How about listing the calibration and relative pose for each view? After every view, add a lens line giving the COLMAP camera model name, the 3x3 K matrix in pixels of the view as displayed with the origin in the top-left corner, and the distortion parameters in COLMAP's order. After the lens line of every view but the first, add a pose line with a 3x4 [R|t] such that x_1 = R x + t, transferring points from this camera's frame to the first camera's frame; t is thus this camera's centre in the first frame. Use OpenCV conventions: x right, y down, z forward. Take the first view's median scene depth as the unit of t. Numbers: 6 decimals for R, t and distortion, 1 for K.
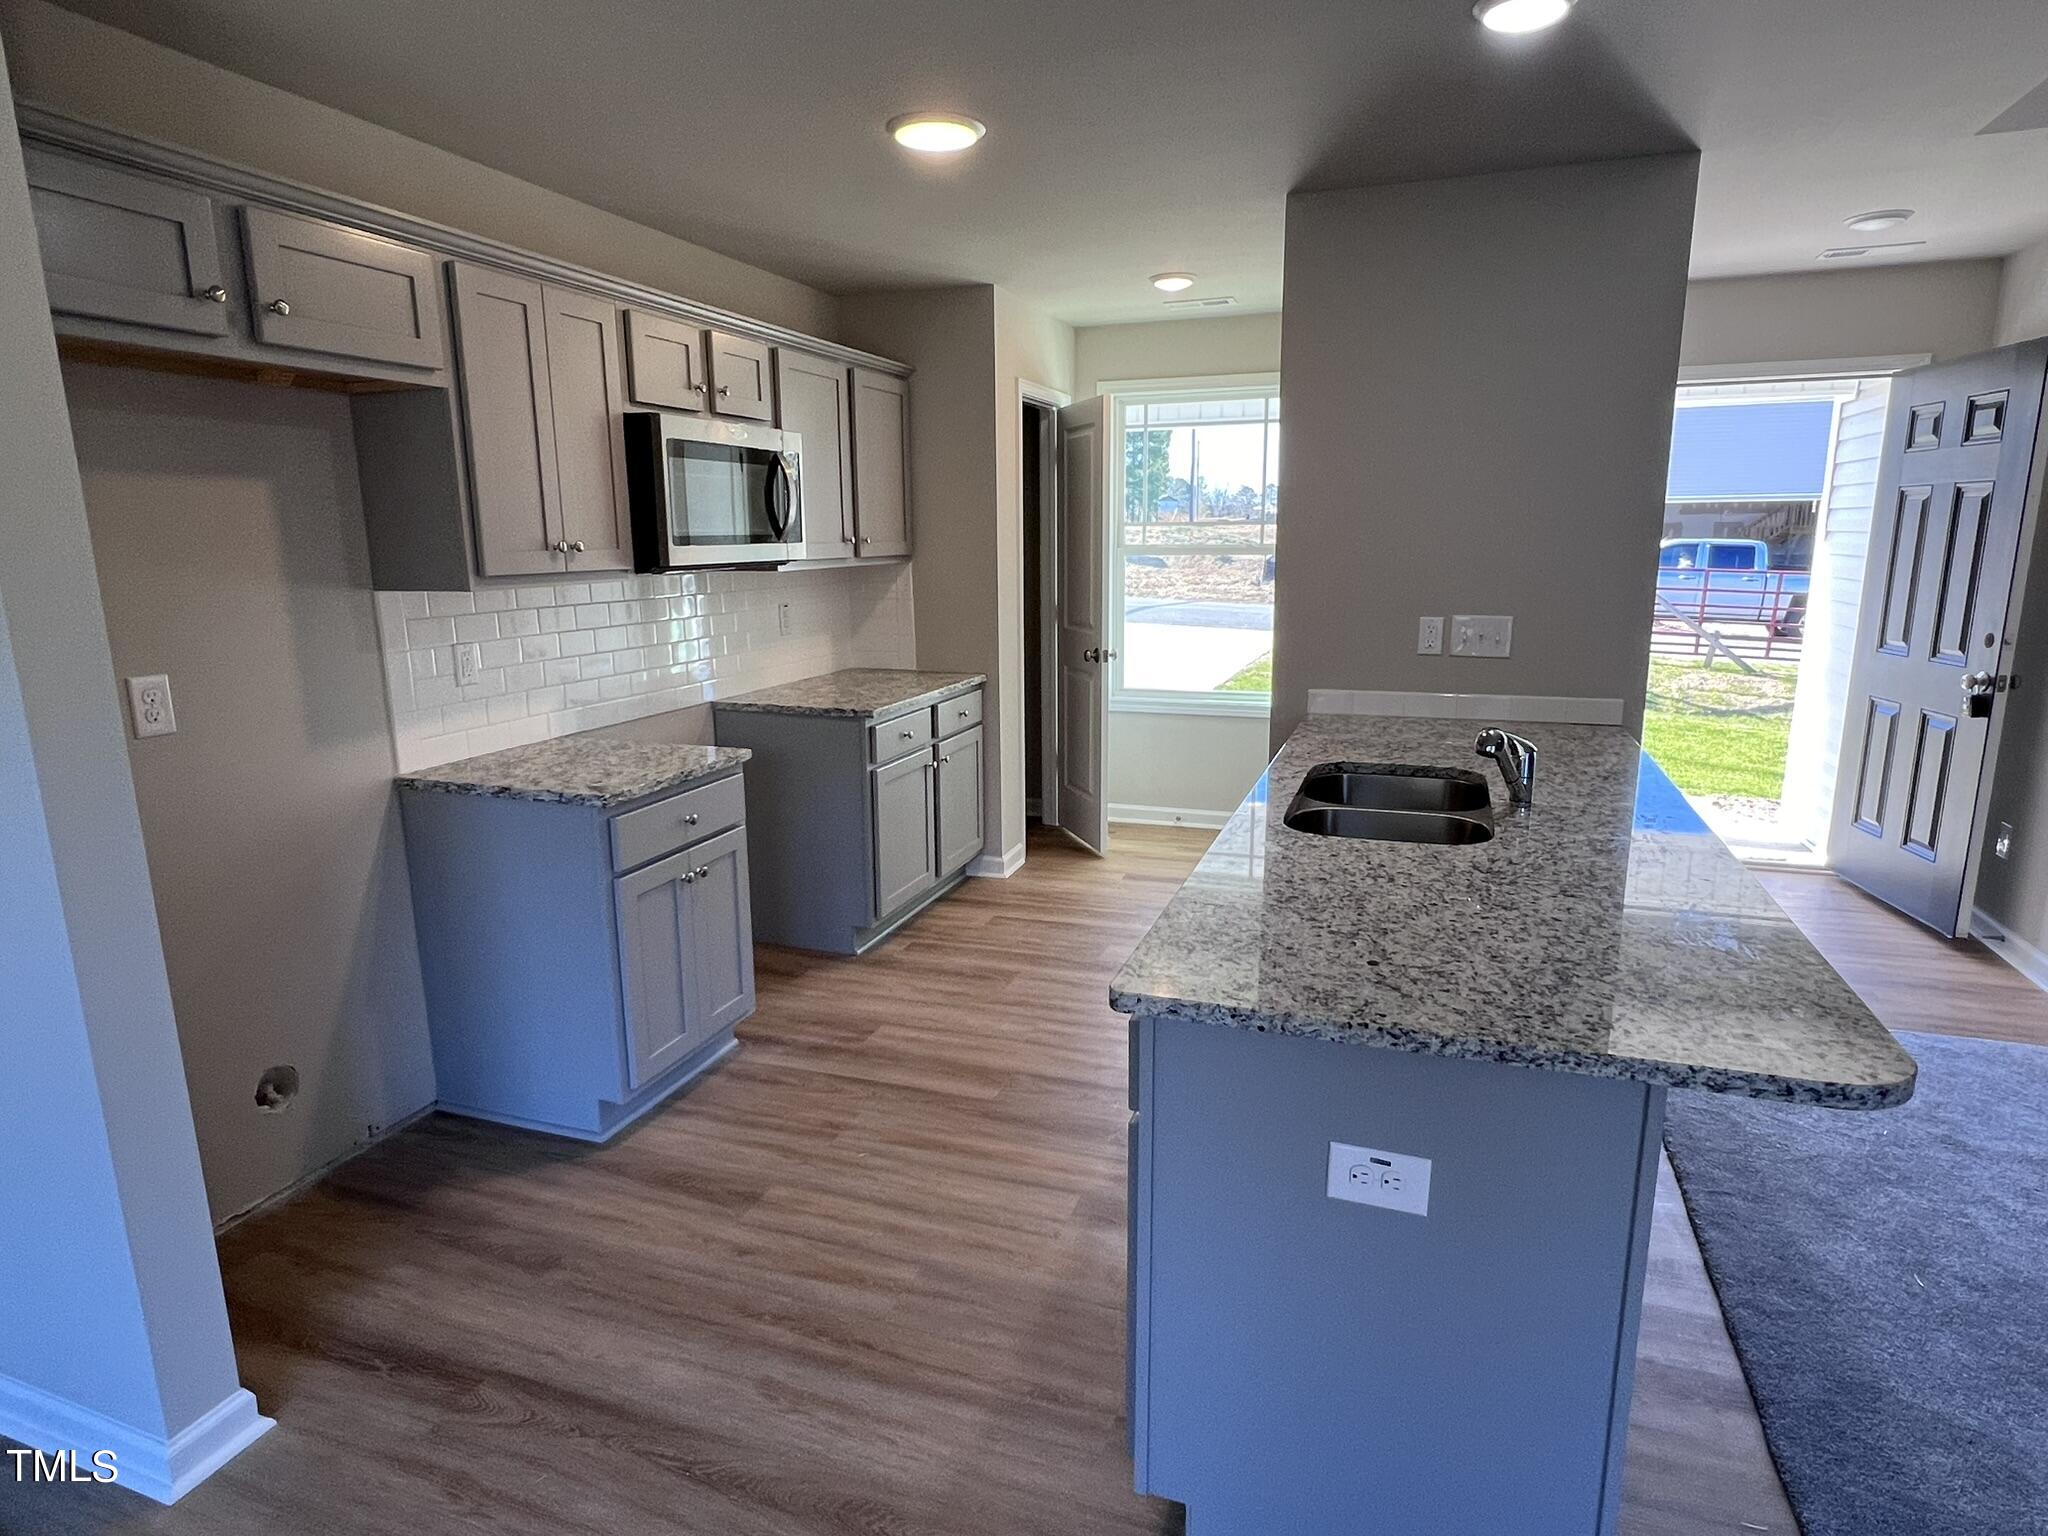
lens RADIAL K [[1154.5, 0, 1024.0], [0, 1154.5, 768.0], [0, 0, 1]] dist [-0.002056, -0.000599]
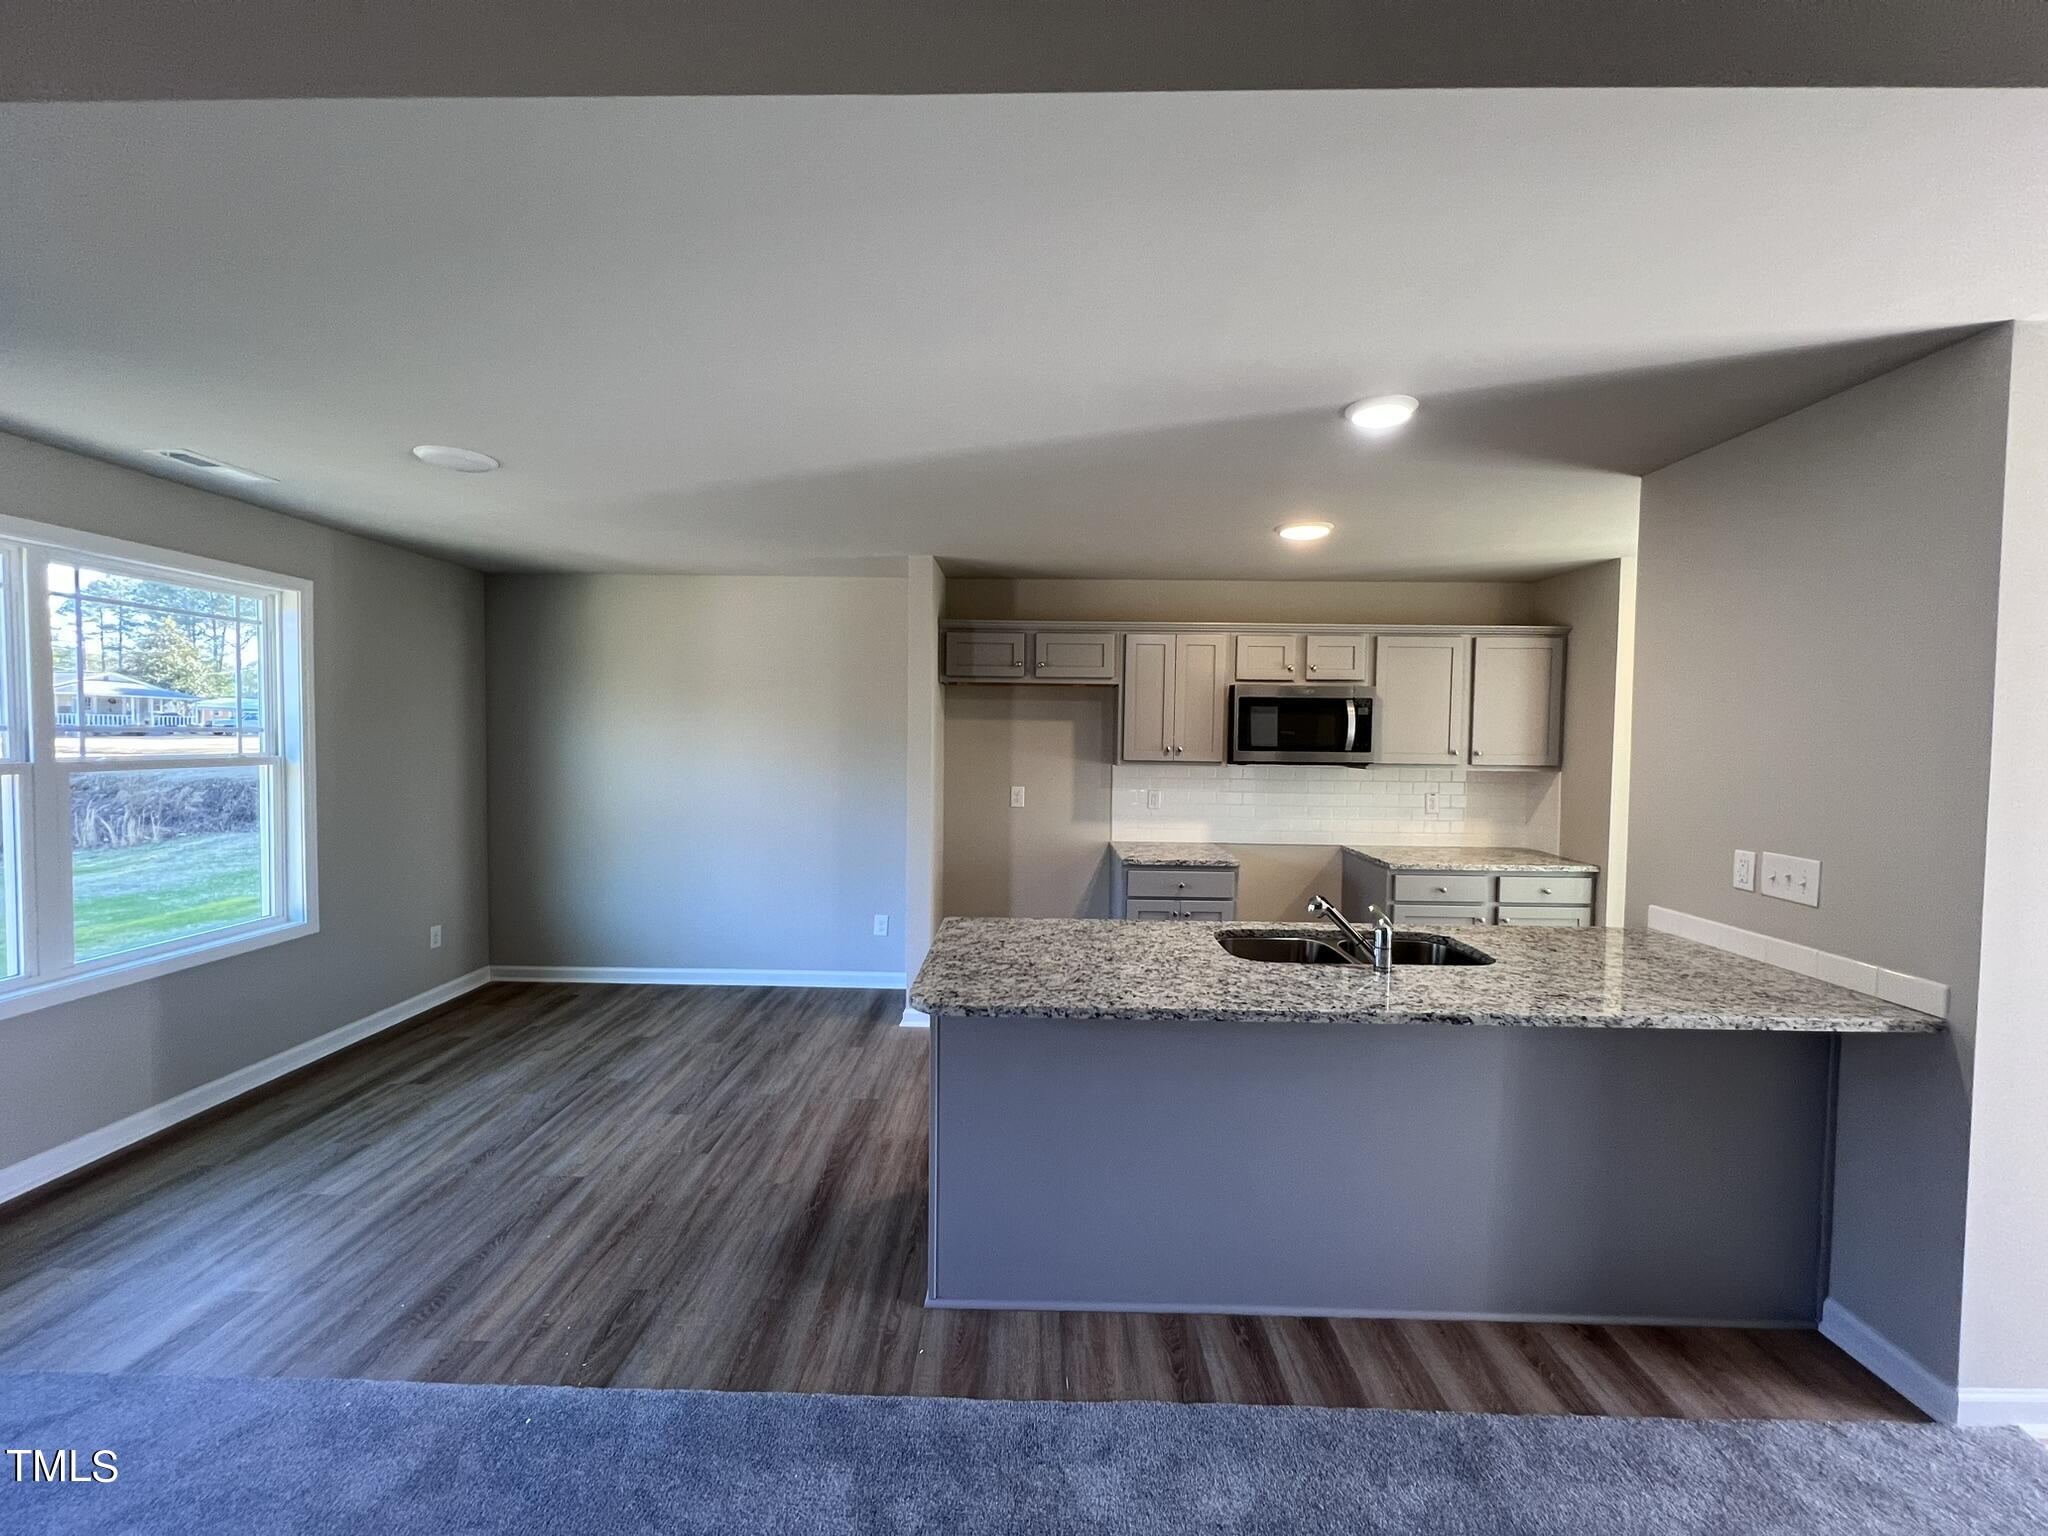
lens RADIAL K [[816.2, 0, 1024.0], [0, 816.2, 768.0], [0, 0, 1]] dist [-0.000043, 0.000008]
pose [[0.329694, 0.052540, -0.942625, 0.803950], [-0.205056, 0.978599, -0.017176, -0.063241], [0.921550, 0.198954, 0.333412, 0.204159]]
